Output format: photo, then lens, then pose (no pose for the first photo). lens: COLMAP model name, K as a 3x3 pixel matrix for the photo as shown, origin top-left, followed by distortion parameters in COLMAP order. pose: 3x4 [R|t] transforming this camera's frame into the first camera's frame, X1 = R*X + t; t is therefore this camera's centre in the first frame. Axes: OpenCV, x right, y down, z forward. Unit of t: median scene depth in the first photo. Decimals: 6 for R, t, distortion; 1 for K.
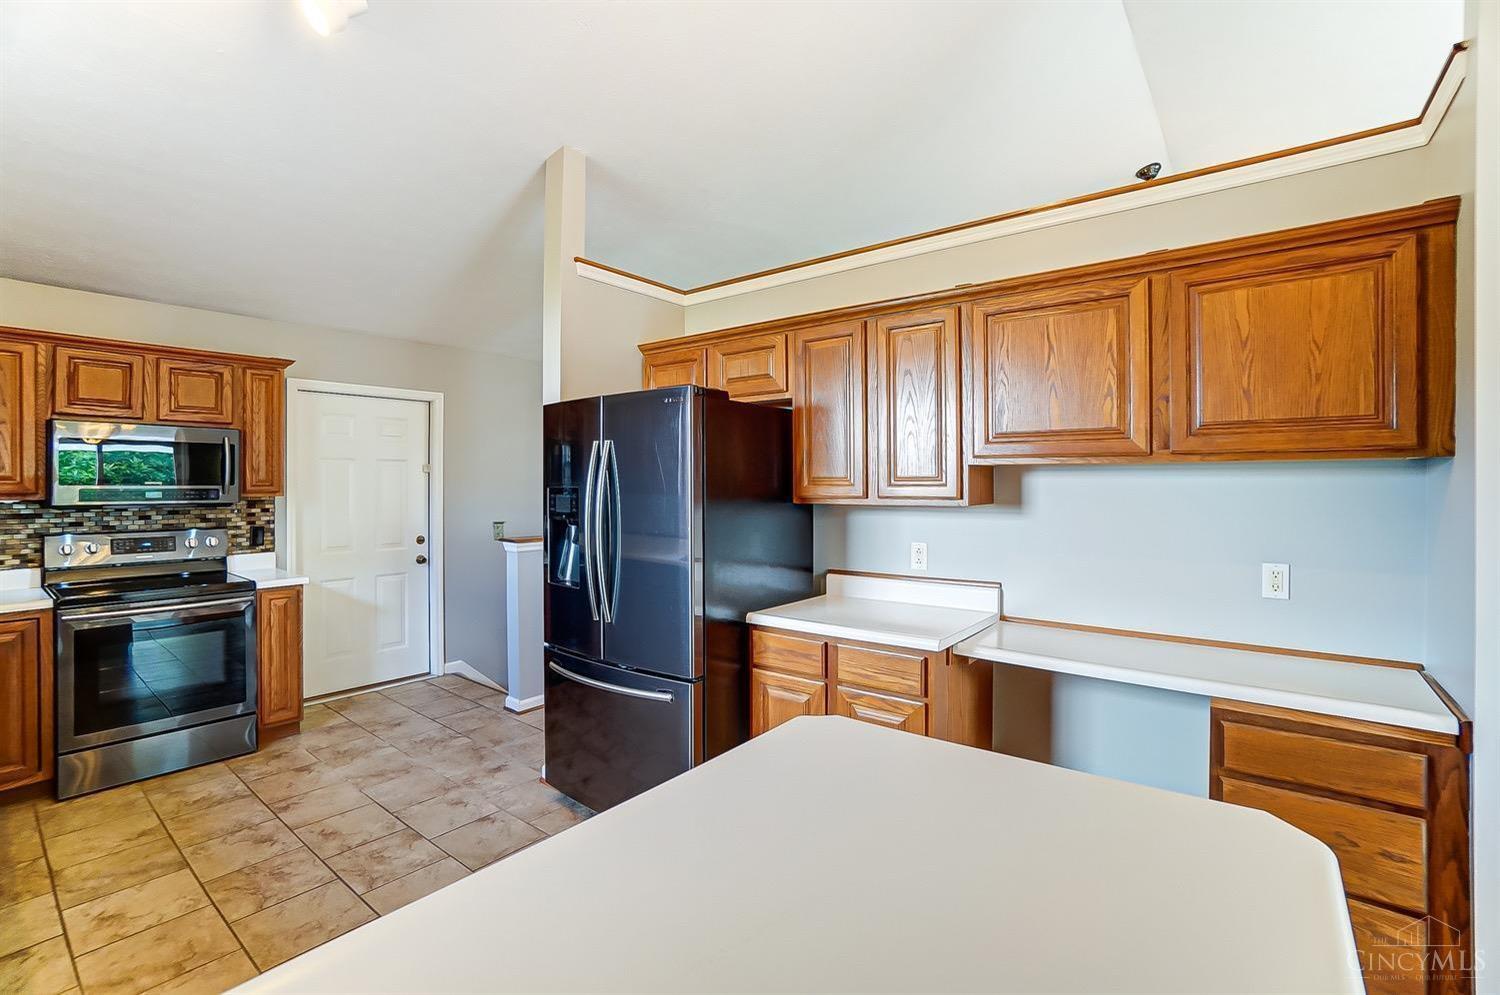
lens RADIAL K [[669.6, 0, 741.5], [0, 669.6, 484.1], [0, 0, 1]] dist [-0.061294, 0.022143]
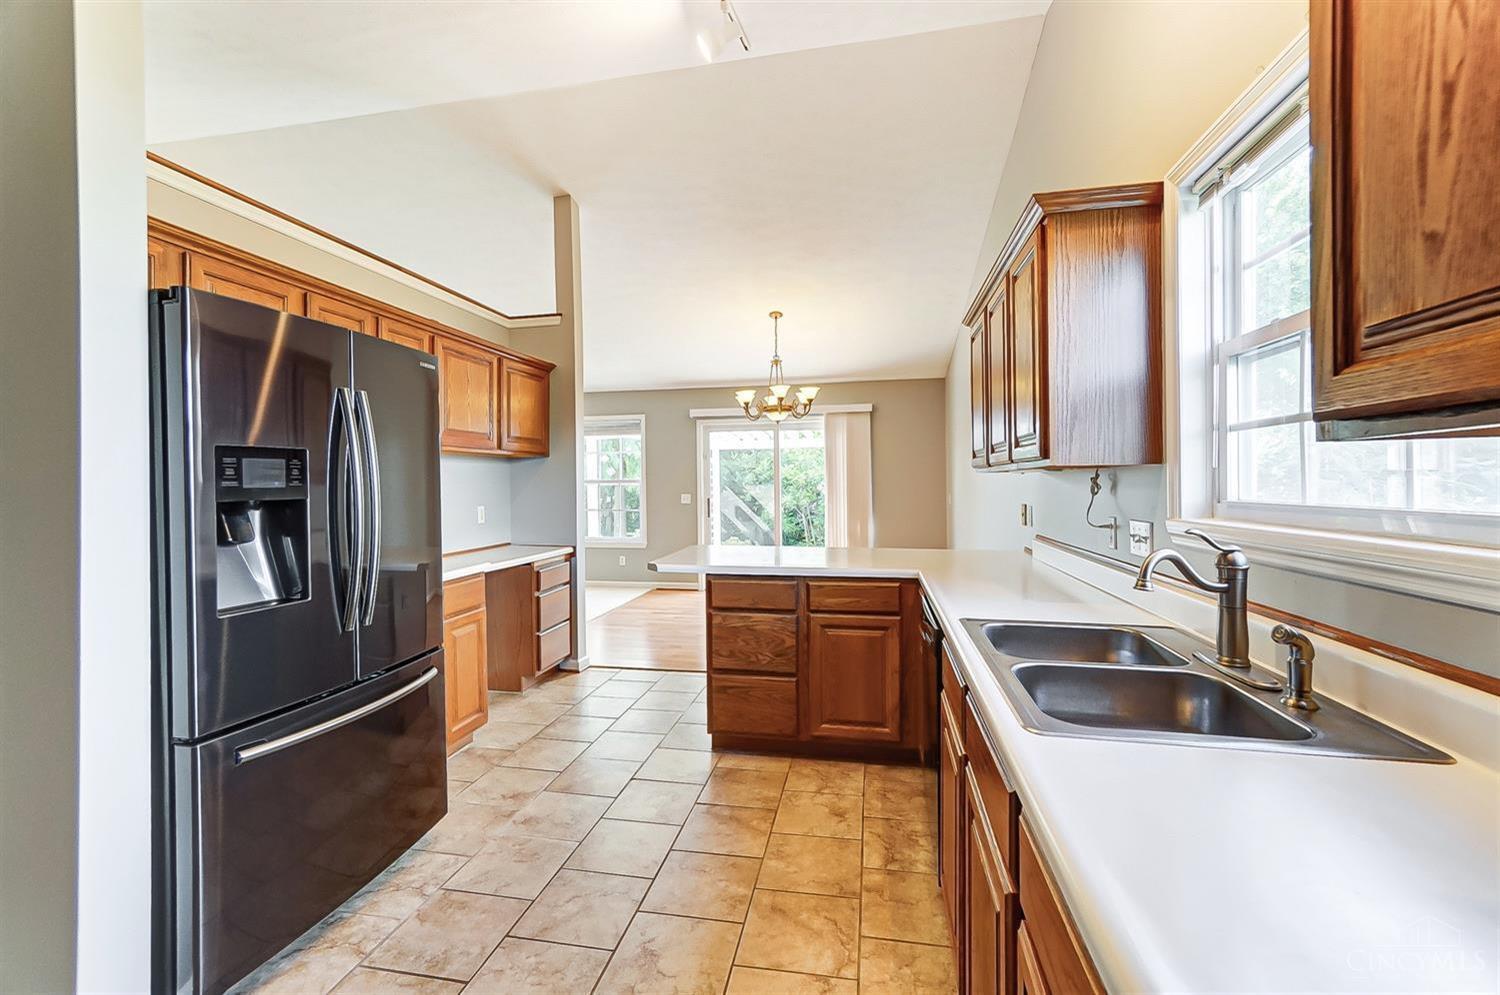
lens RADIAL K [[651.0, 0, 735.1], [0, 651.0, 490.2], [0, 0, 1]] dist [-0.001041, 0.000086]
pose [[-0.454630, -0.004309, 0.890670, -0.834528], [0.014836, 0.999813, 0.012410, 0.036518], [-0.890557, 0.018856, -0.454481, 0.747631]]
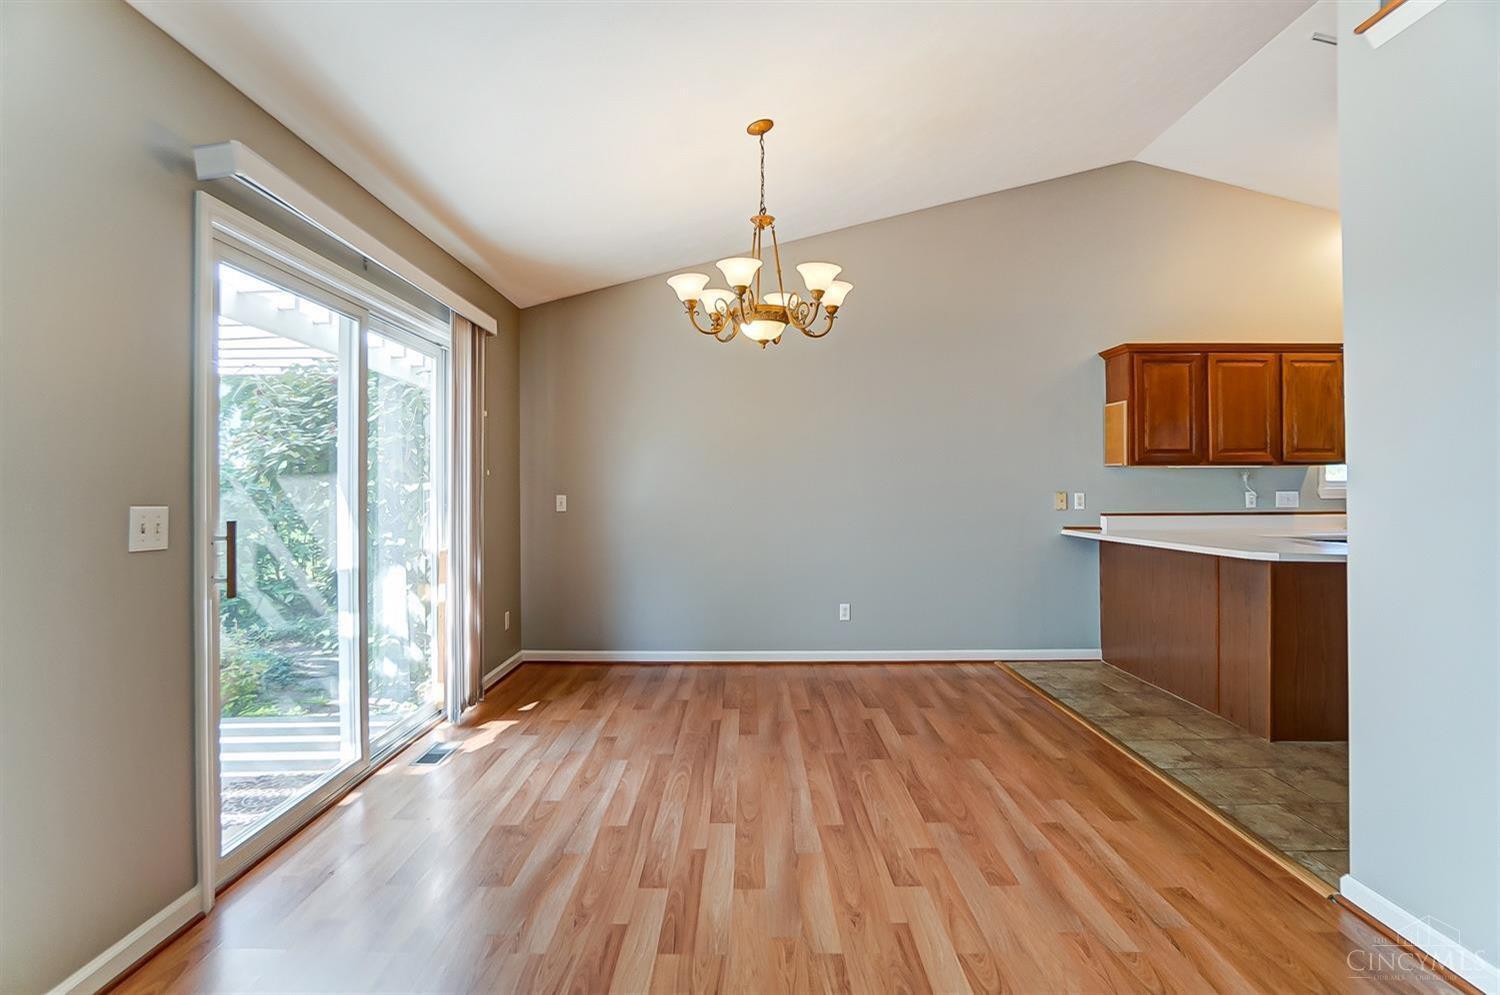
lens RADIAL K [[701.3, 0, 739.3], [0, 701.3, 483.0], [0, 0, 1]] dist [-0.053090, 0.018063]
pose [[-0.781764, -0.000089, -0.623574, 1.293066], [0.002462, 0.999992, -0.003229, 0.062383], [0.623569, -0.004060, -0.781758, 0.538529]]
